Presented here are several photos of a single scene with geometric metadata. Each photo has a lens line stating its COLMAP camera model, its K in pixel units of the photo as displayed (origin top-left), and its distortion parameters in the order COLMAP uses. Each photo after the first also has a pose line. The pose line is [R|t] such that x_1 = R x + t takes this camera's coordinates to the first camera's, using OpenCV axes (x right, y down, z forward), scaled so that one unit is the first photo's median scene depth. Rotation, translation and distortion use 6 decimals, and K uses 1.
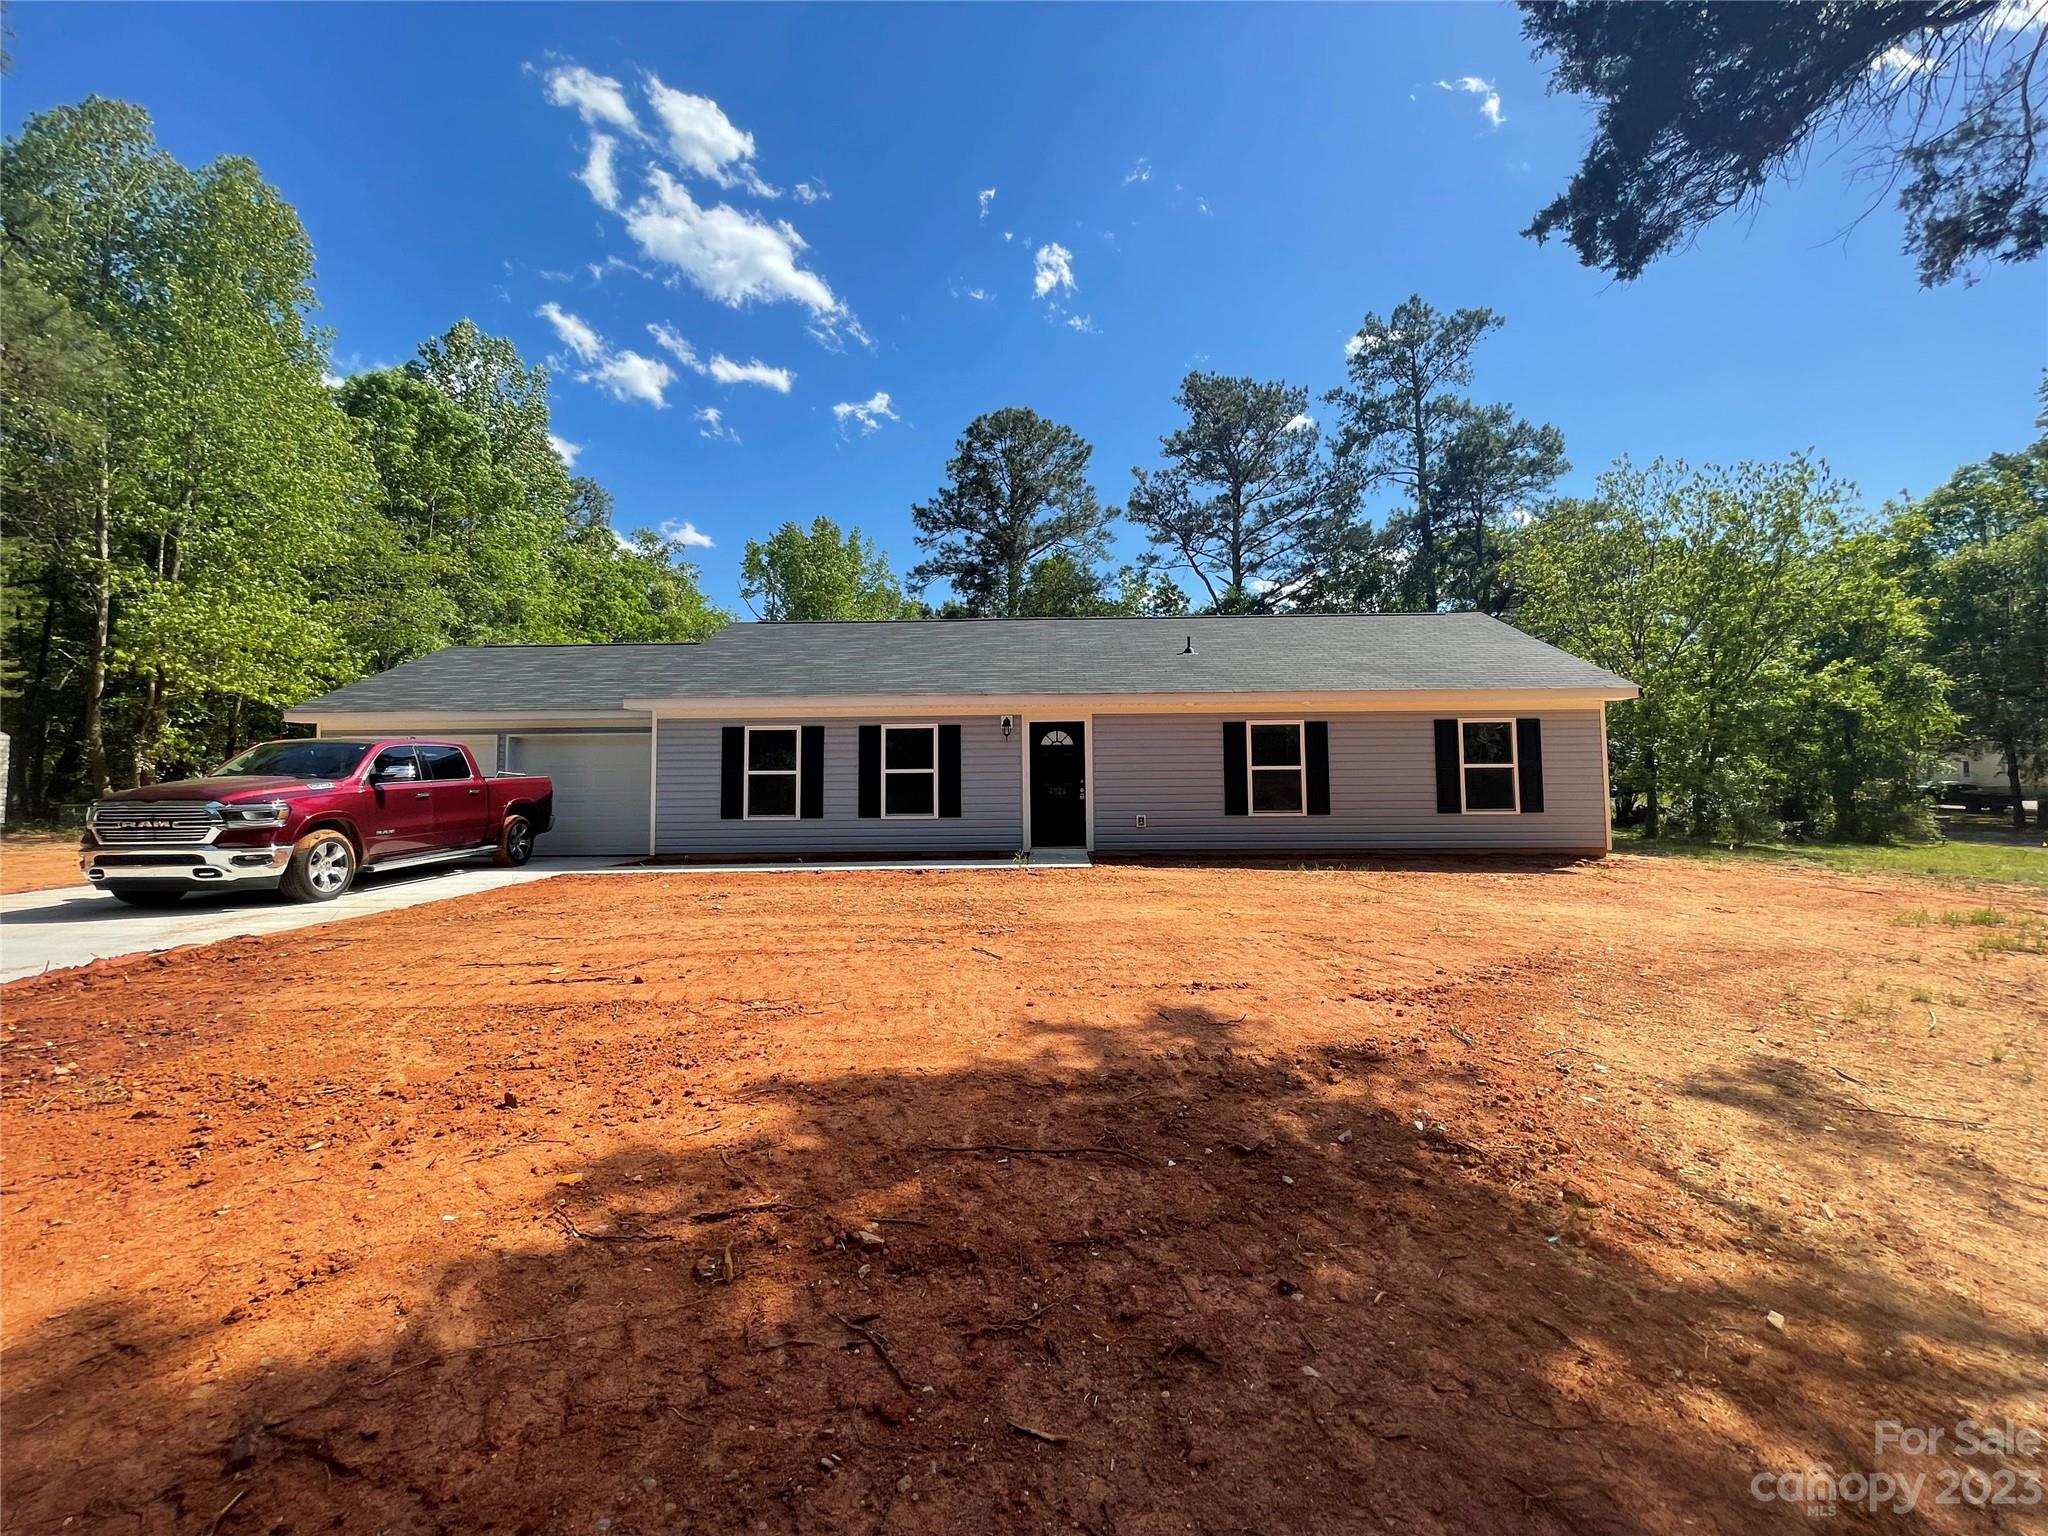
lens RADIAL K [[829.1, 0, 1024.0], [0, 829.1, 768.0], [0, 0, 1]] dist [0.002428, 0.000123]
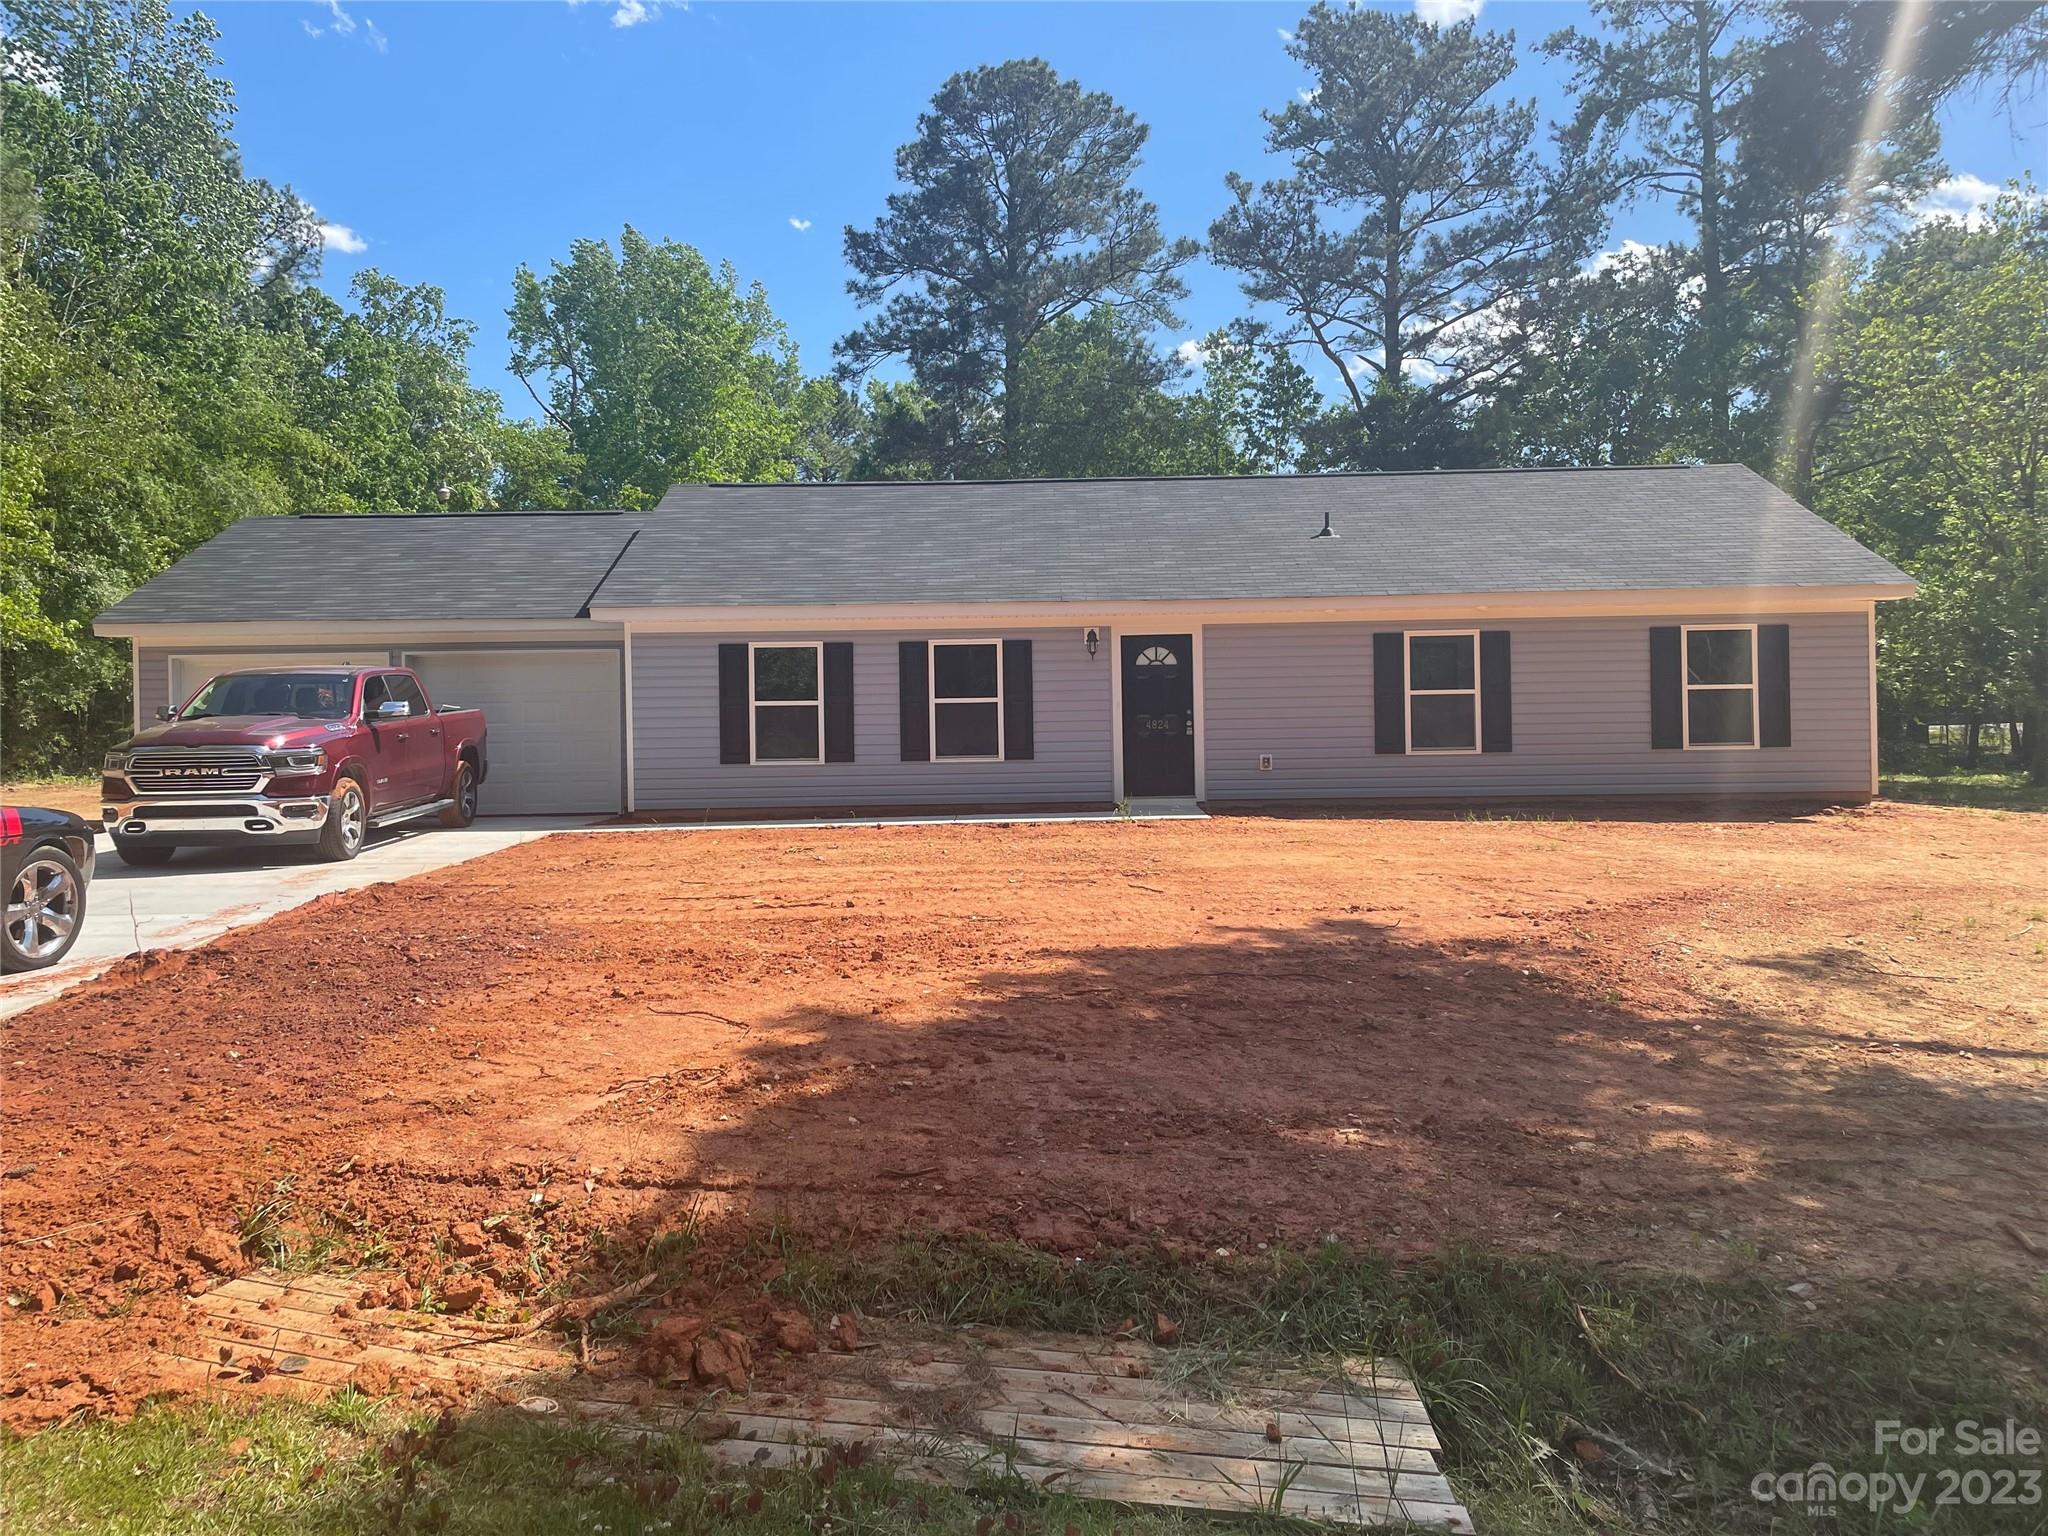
lens RADIAL K [[1559.0, 0, 1024.0], [0, 1559.0, 768.0], [0, 0, 1]] dist [0.111896, -0.167440]
pose [[0.999681, -0.008350, 0.023847, -0.106275], [0.006887, 0.998127, 0.060787, -0.018890], [-0.024310, -0.060603, 0.997866, -0.401118]]
